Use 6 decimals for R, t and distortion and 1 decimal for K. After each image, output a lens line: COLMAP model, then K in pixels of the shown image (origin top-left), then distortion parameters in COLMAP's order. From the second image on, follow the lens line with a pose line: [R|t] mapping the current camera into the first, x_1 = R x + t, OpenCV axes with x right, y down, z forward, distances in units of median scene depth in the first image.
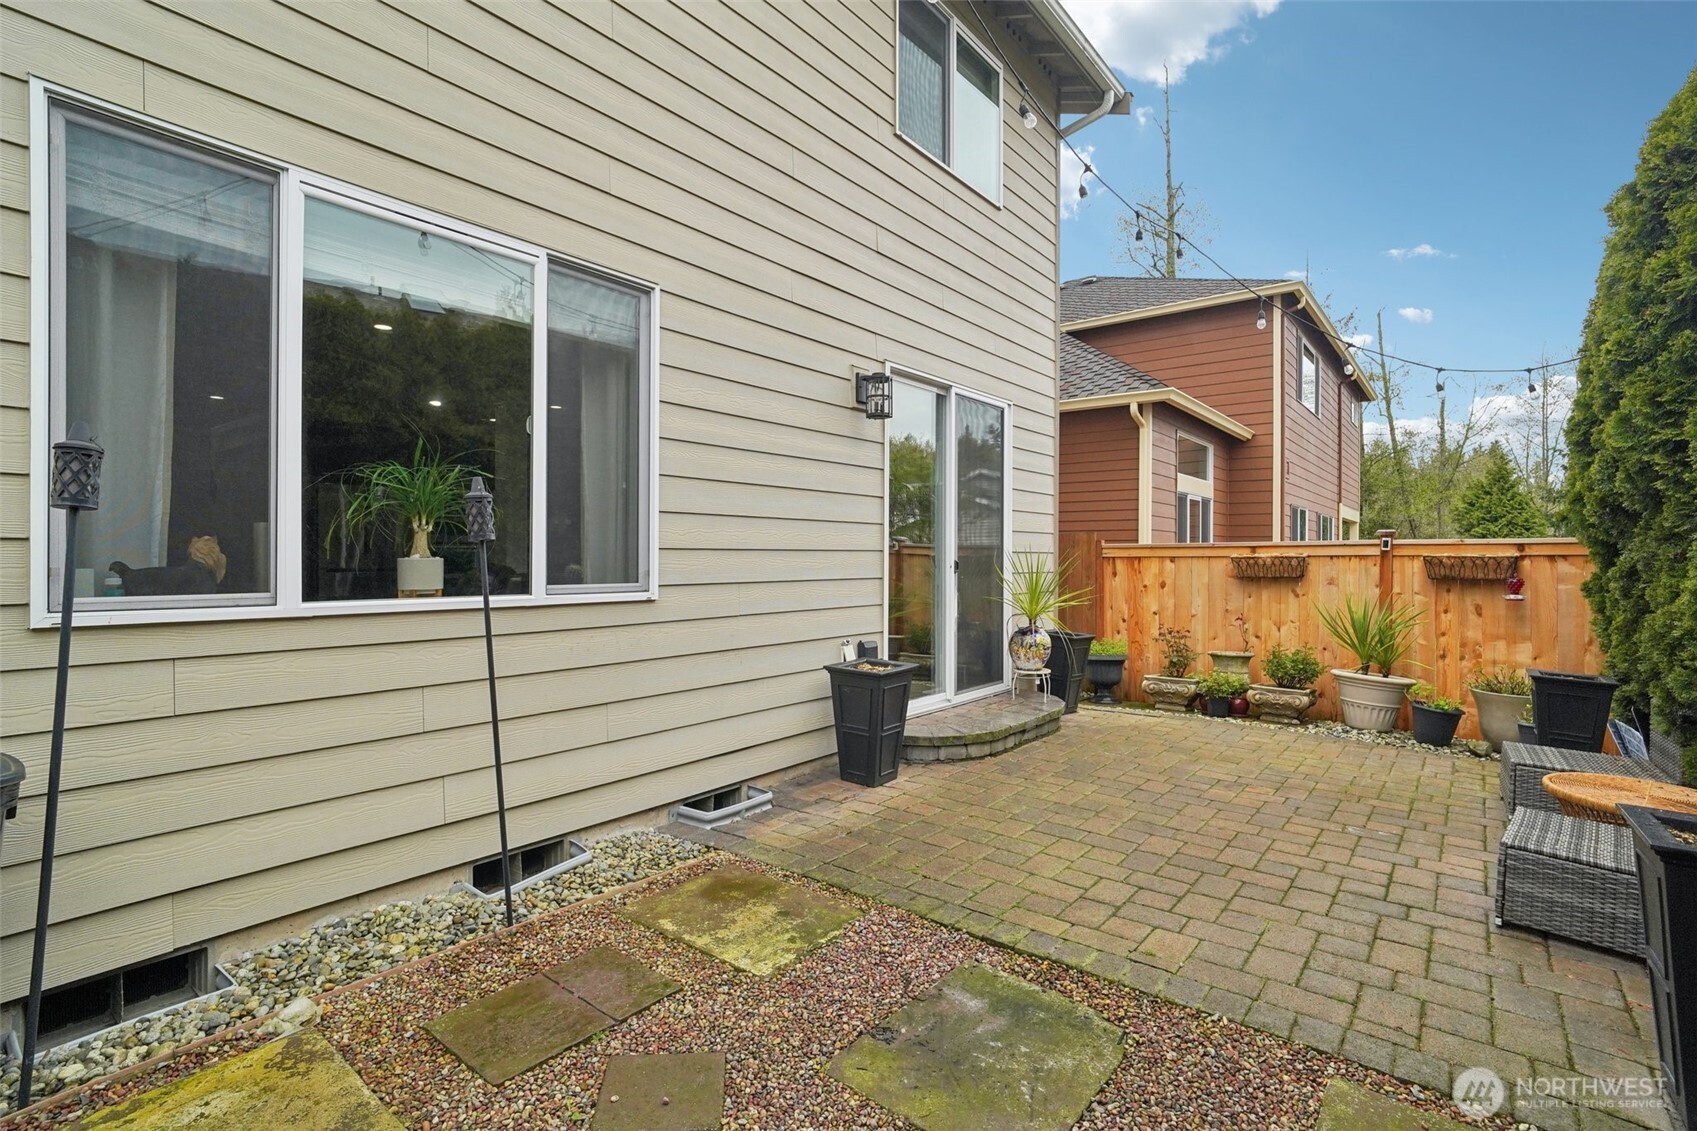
lens RADIAL K [[794.4, 0, 843.9], [0, 794.4, 561.8], [0, 0, 1]] dist [-0.028472, -0.000010]
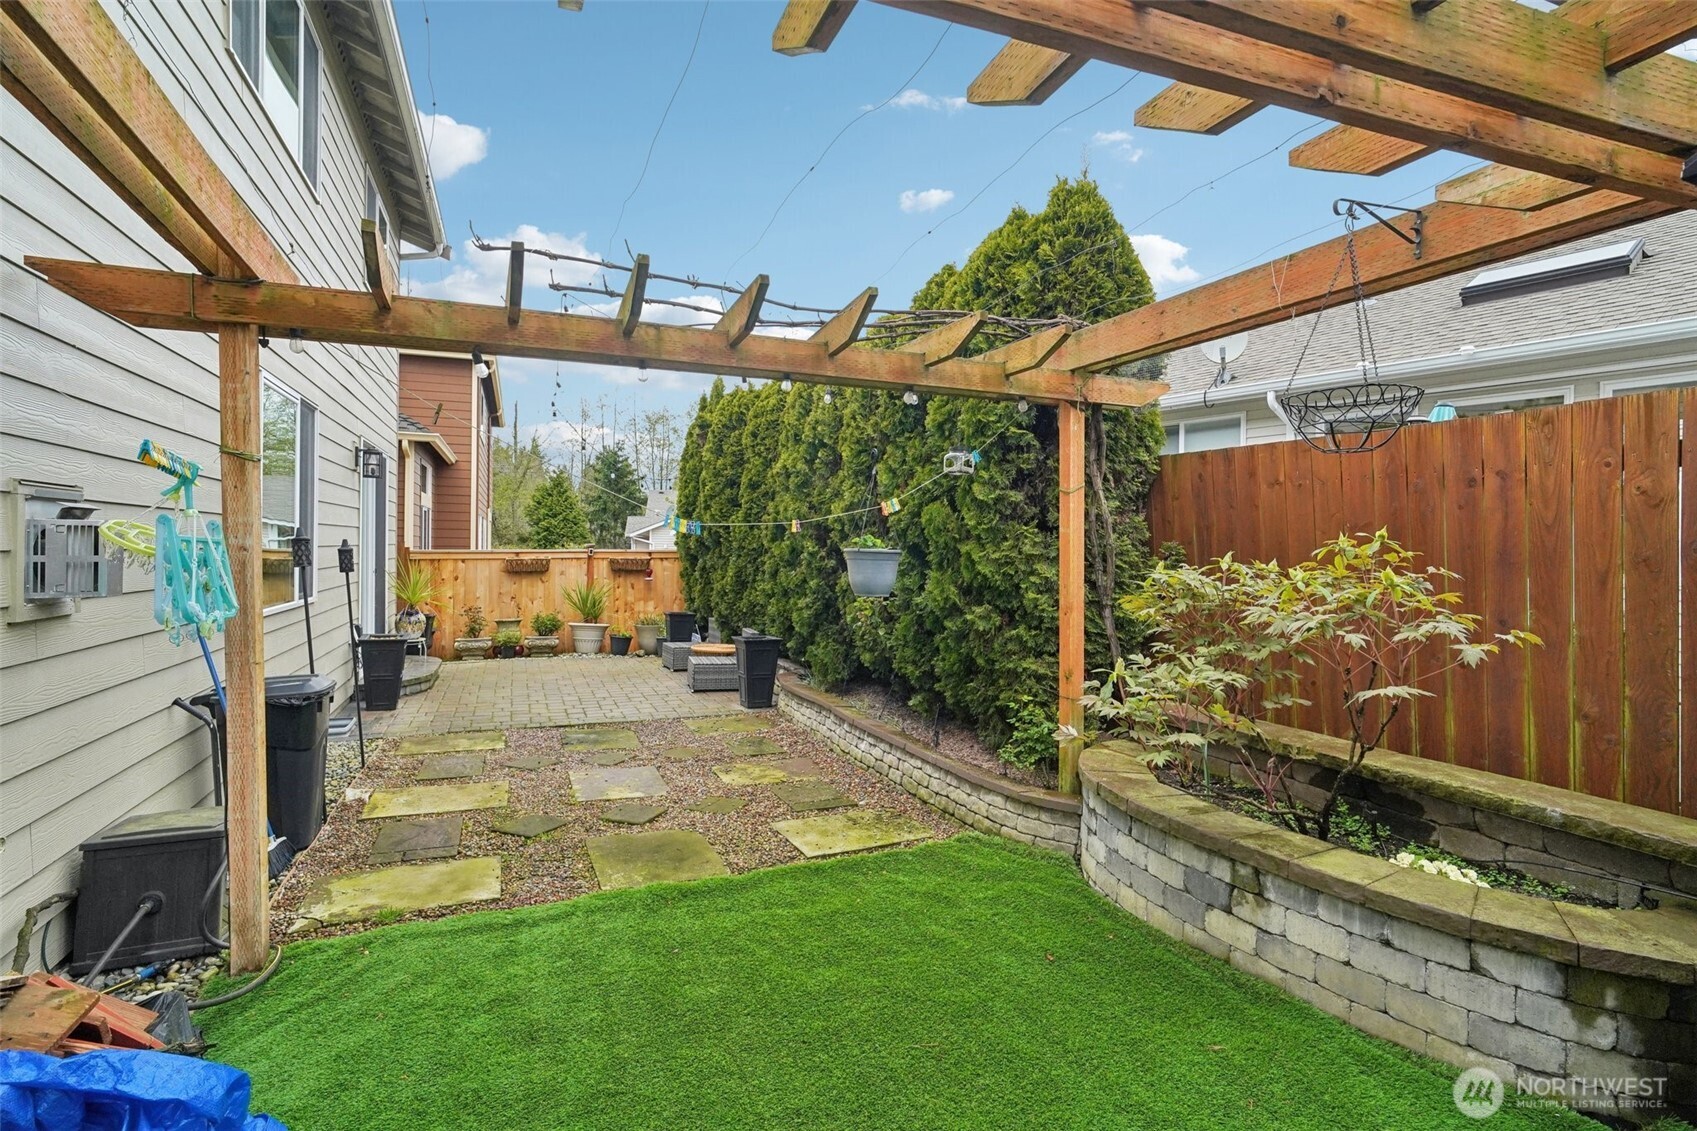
lens RADIAL K [[802.0, 0, 856.8], [0, 802.0, 546.8], [0, 0, 1]] dist [-0.002572, 0.000050]
pose [[0.469462, -0.000528, 0.882953, -0.666747], [-0.001662, 0.999998, 0.001481, -0.038436], [-0.882951, -0.002163, 0.469460, -0.421021]]
